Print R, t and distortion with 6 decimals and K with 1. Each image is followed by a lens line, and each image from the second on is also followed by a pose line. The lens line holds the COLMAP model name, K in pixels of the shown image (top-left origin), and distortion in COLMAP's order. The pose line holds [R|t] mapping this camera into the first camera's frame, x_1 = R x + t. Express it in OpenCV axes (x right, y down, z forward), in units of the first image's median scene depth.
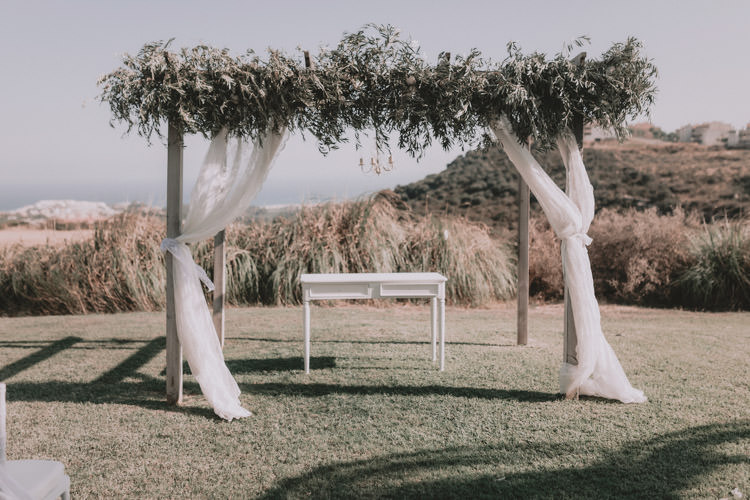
lens RADIAL K [[731.2, 0, 375.0], [0, 731.2, 250.0], [0, 0, 1]] dist [-0.002244, -0.003424]
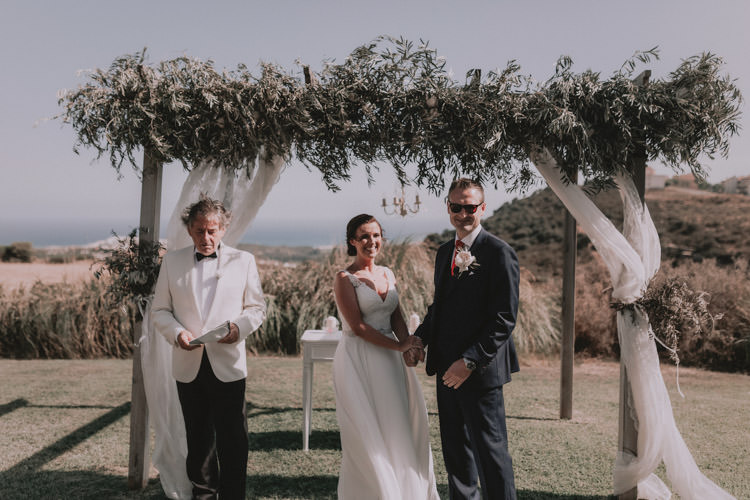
lens RADIAL K [[702.1, 0, 375.0], [0, 702.1, 250.0], [0, 0, 1]] dist [-0.008035, 0.002208]
pose [[0.997362, 0.023651, -0.068626, 0.041812], [-0.027586, 0.997995, -0.056971, -0.019542], [0.067141, 0.058714, 0.996014, 0.215479]]
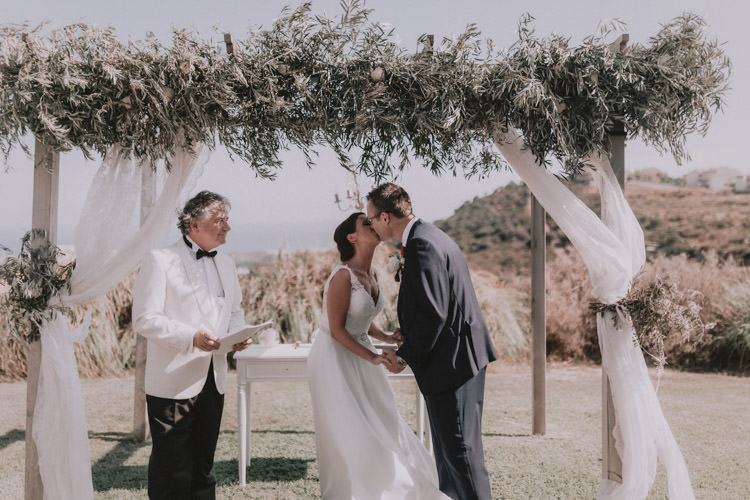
lens RADIAL K [[731.2, 0, 375.0], [0, 731.2, 250.0], [0, 0, 1]] dist [-0.002244, -0.003424]
pose [[0.999944, -0.001137, -0.010540, 0.052182], [0.000485, 0.998098, -0.061639, -0.021046], [0.010590, 0.061631, 0.998043, 0.305070]]
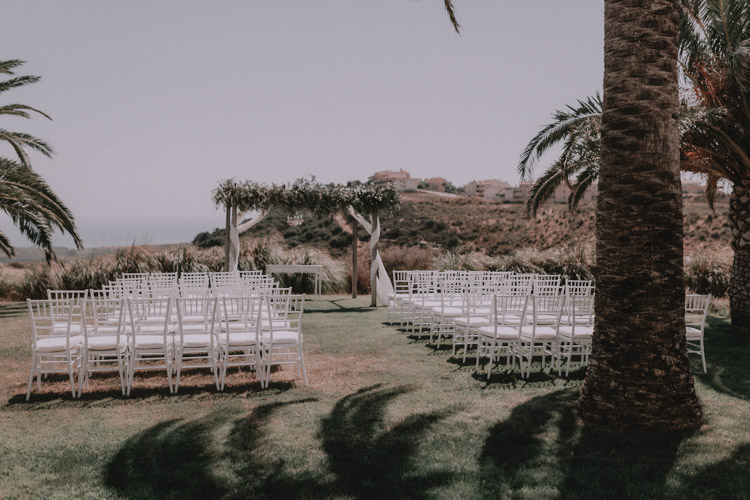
lens RADIAL K [[702.1, 0, 375.0], [0, 702.1, 250.0], [0, 0, 1]] dist [-0.008035, 0.002208]
pose [[0.966326, 0.010835, 0.257092, -0.448344], [0.004534, 0.998241, -0.059113, 0.154805], [-0.257280, 0.058288, 0.964577, -1.732195]]
